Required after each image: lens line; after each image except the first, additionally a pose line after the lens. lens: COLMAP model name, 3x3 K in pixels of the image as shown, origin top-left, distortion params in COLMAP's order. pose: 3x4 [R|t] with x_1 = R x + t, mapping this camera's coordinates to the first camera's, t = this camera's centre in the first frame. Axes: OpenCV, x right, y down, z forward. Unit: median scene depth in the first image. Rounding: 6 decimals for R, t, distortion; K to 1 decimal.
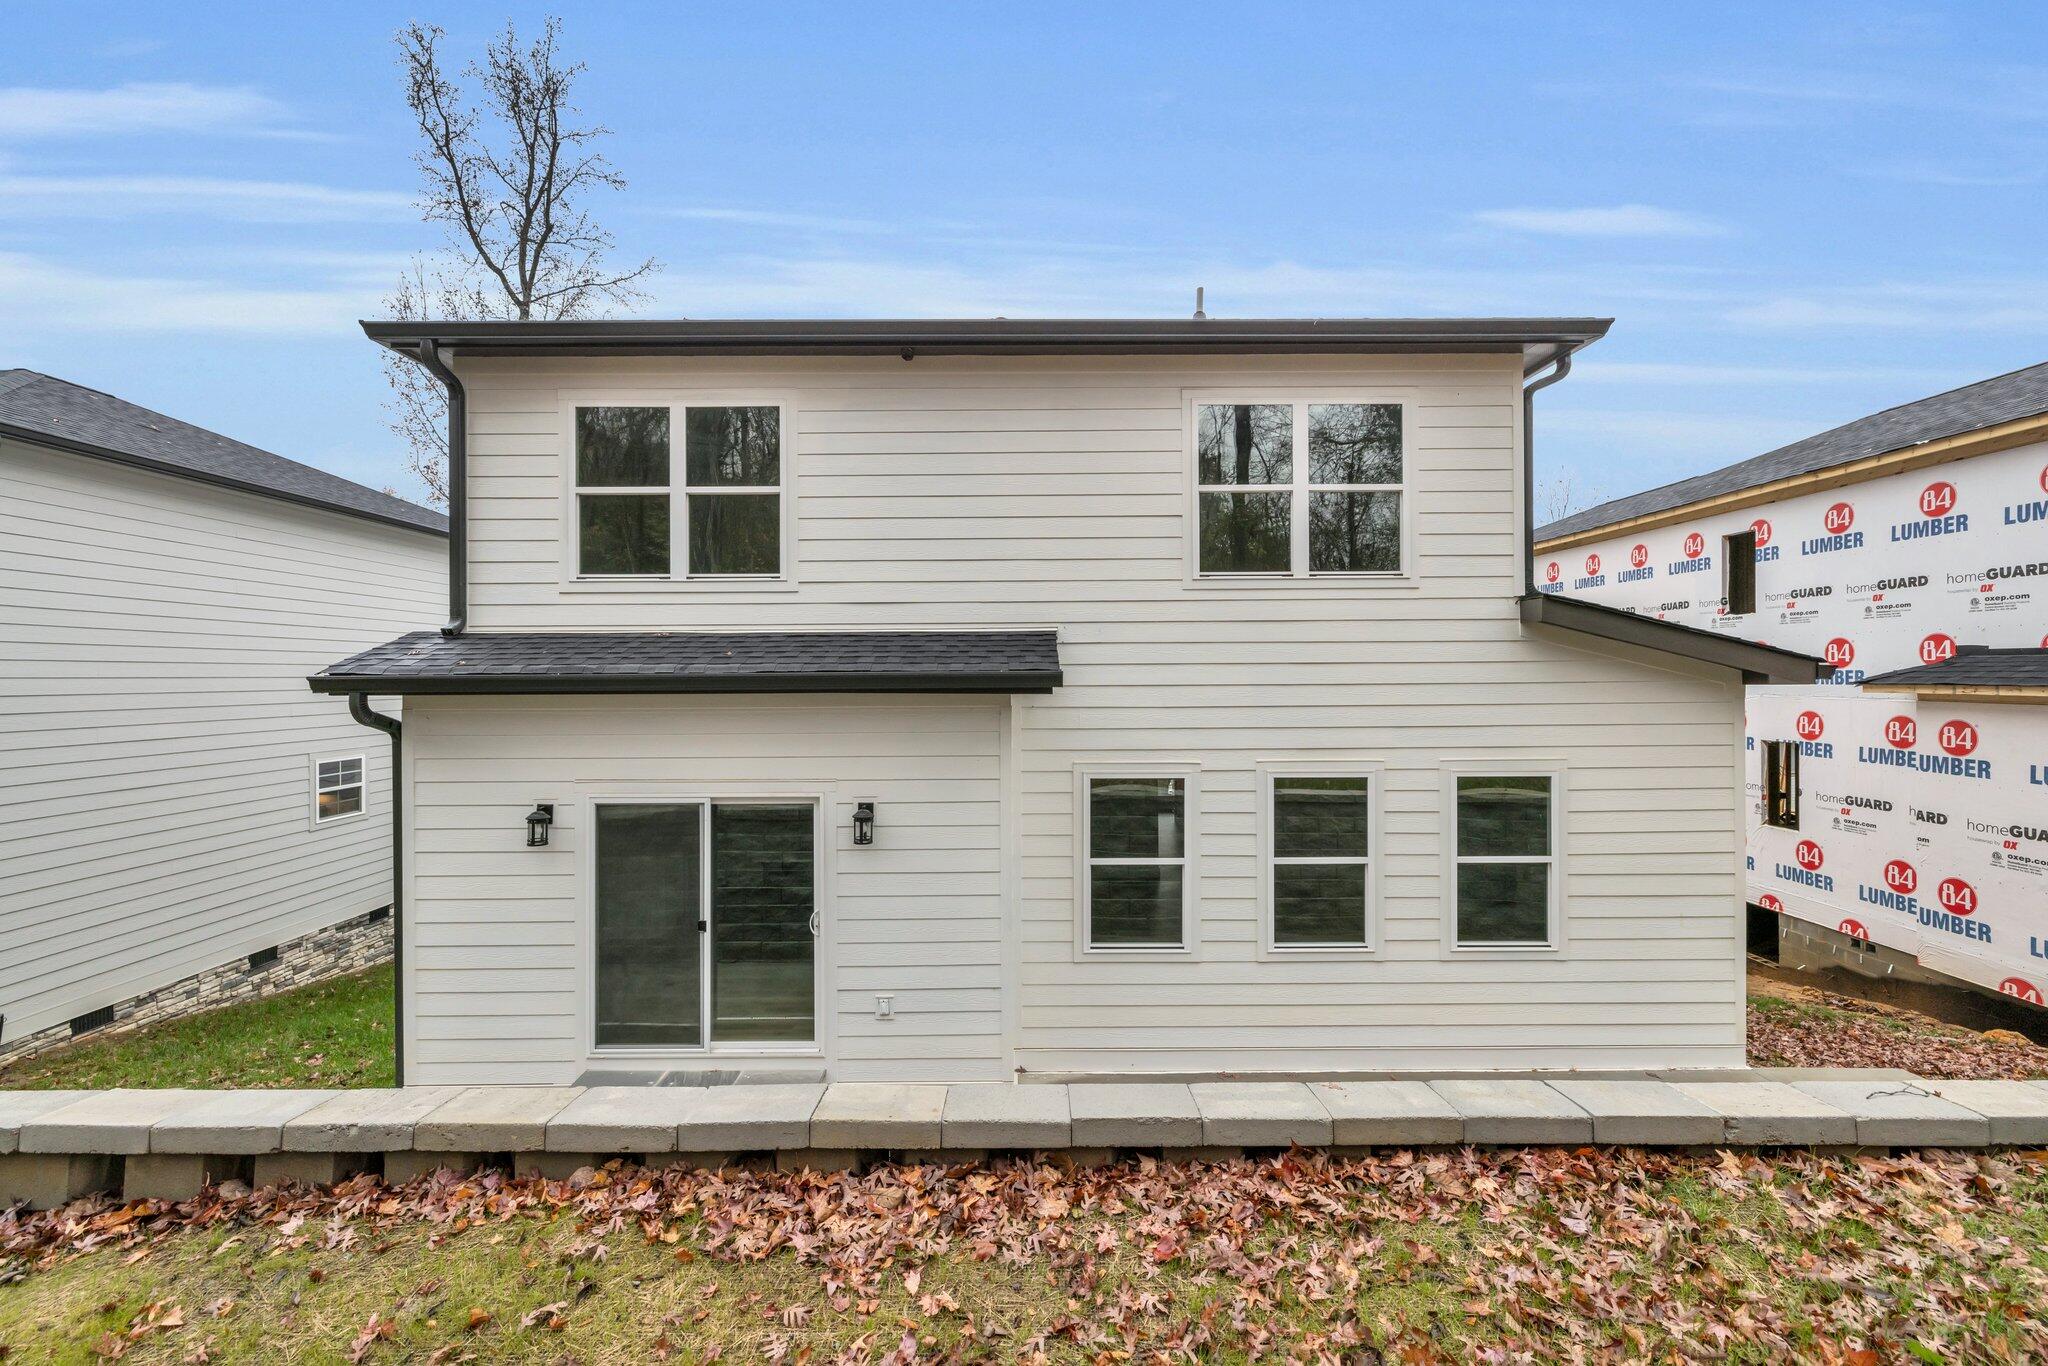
lens RADIAL K [[859.7, 0, 1016.7], [0, 859.7, 678.0], [0, 0, 1]] dist [0.001339, 0.000588]
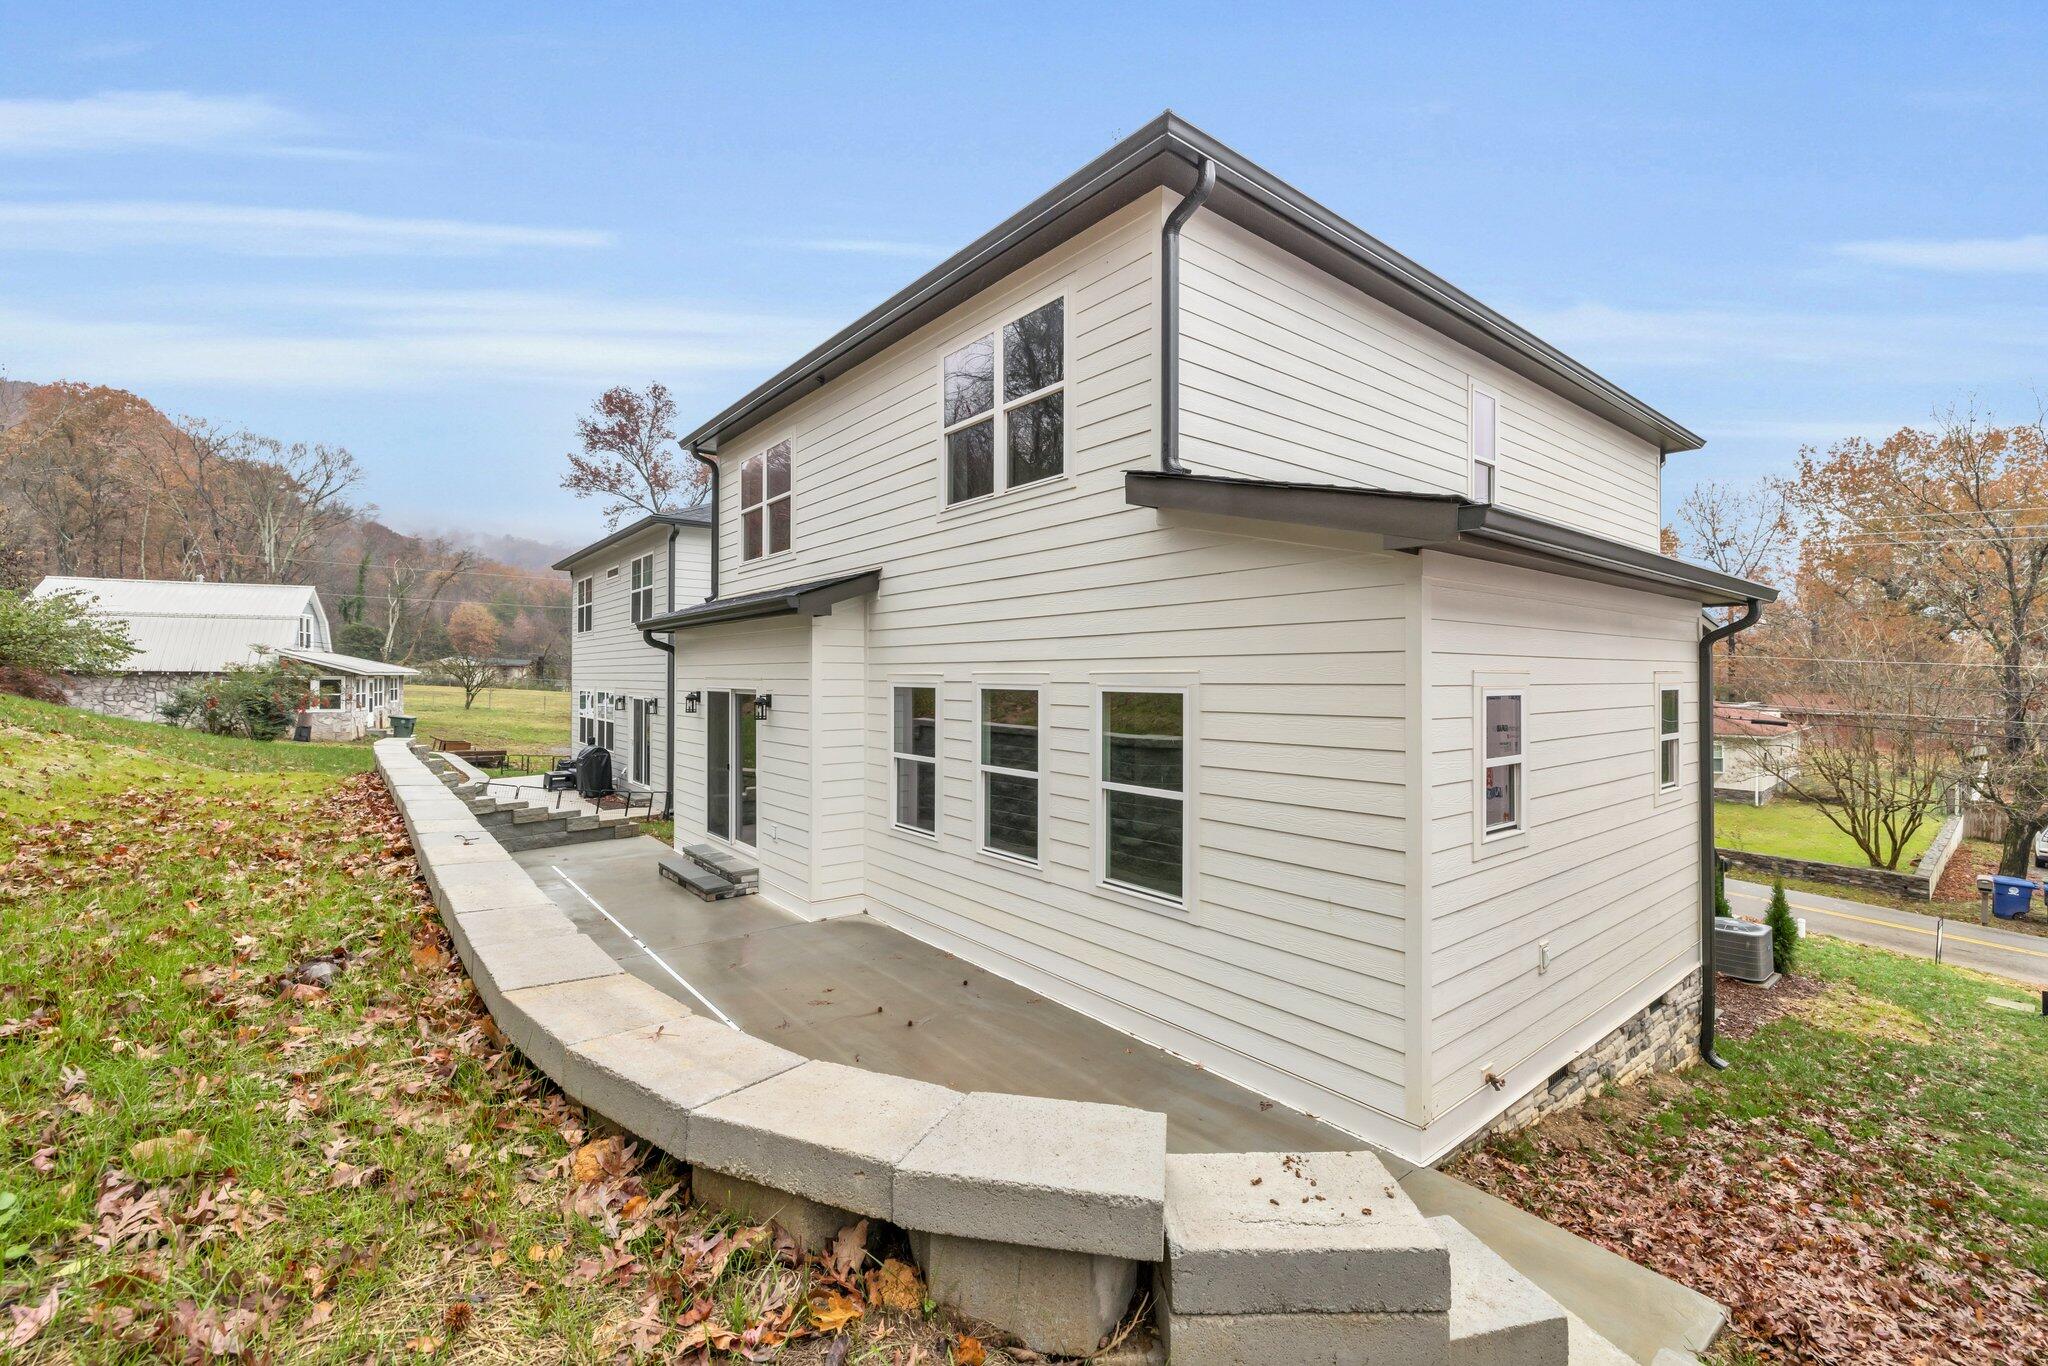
lens RADIAL K [[859.7, 0, 1025.0], [0, 859.7, 669.2], [0, 0, 1]] dist [0.001339, 0.000588]
pose [[0.621233, 0.001249, -0.783625, 1.163354], [-0.004993, 0.999985, -0.002364, 0.094001], [0.783610, 0.005381, 0.621230, 0.383254]]
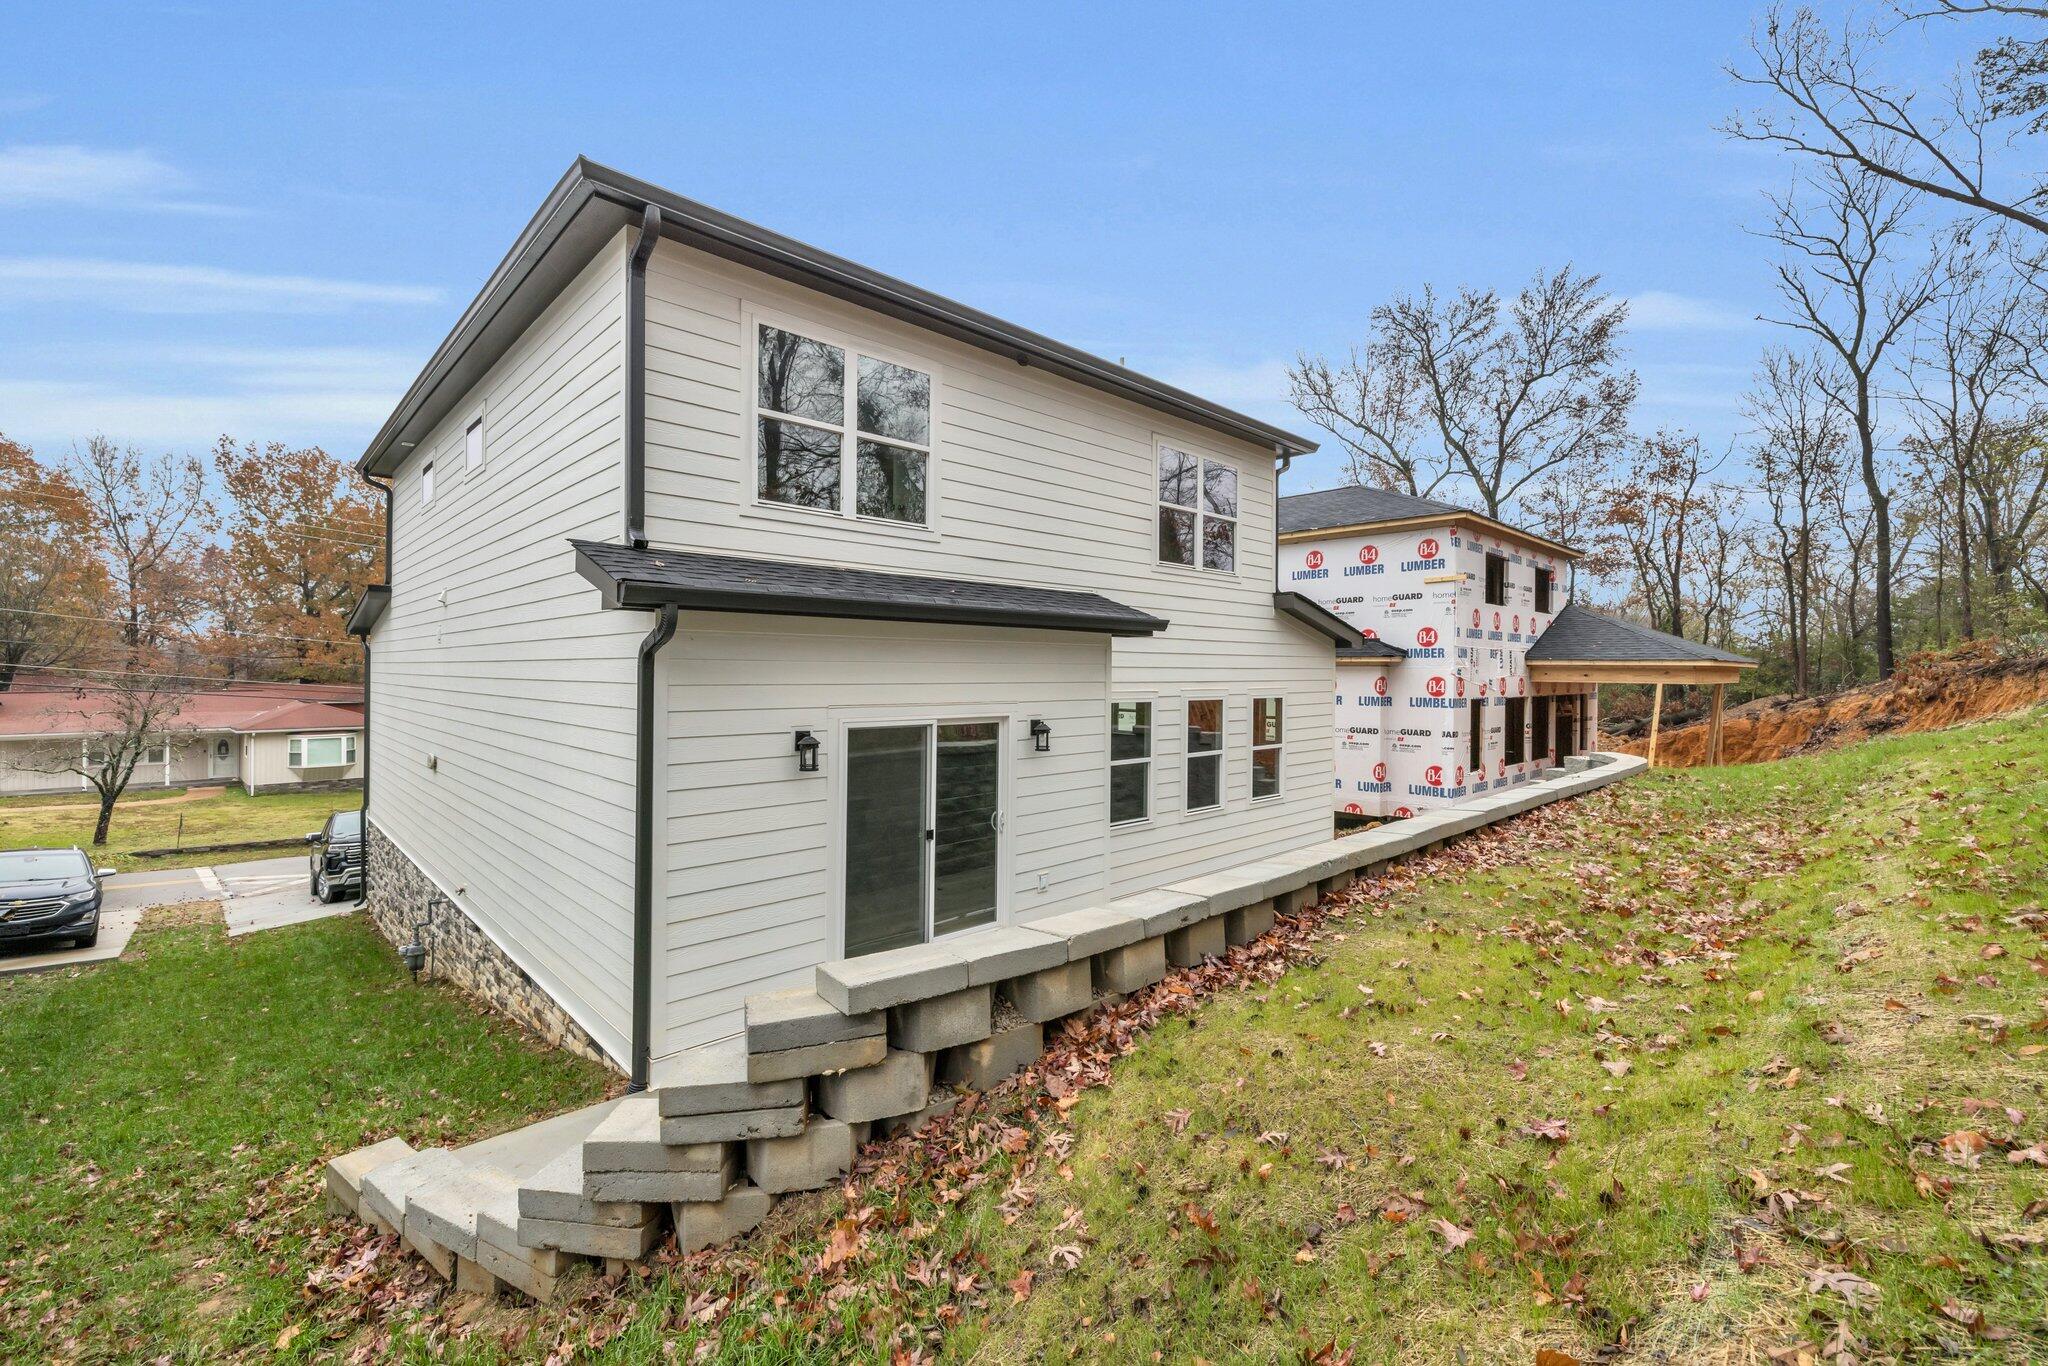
lens RADIAL K [[859.7, 0, 1023.1], [0, 859.7, 689.0], [0, 0, 1]] dist [0.001339, 0.000588]
pose [[0.719069, -0.006189, 0.694911, -0.966295], [0.006464, 0.999977, 0.002218, 0.090246], [-0.694909, 0.002897, 0.719092, 0.109852]]
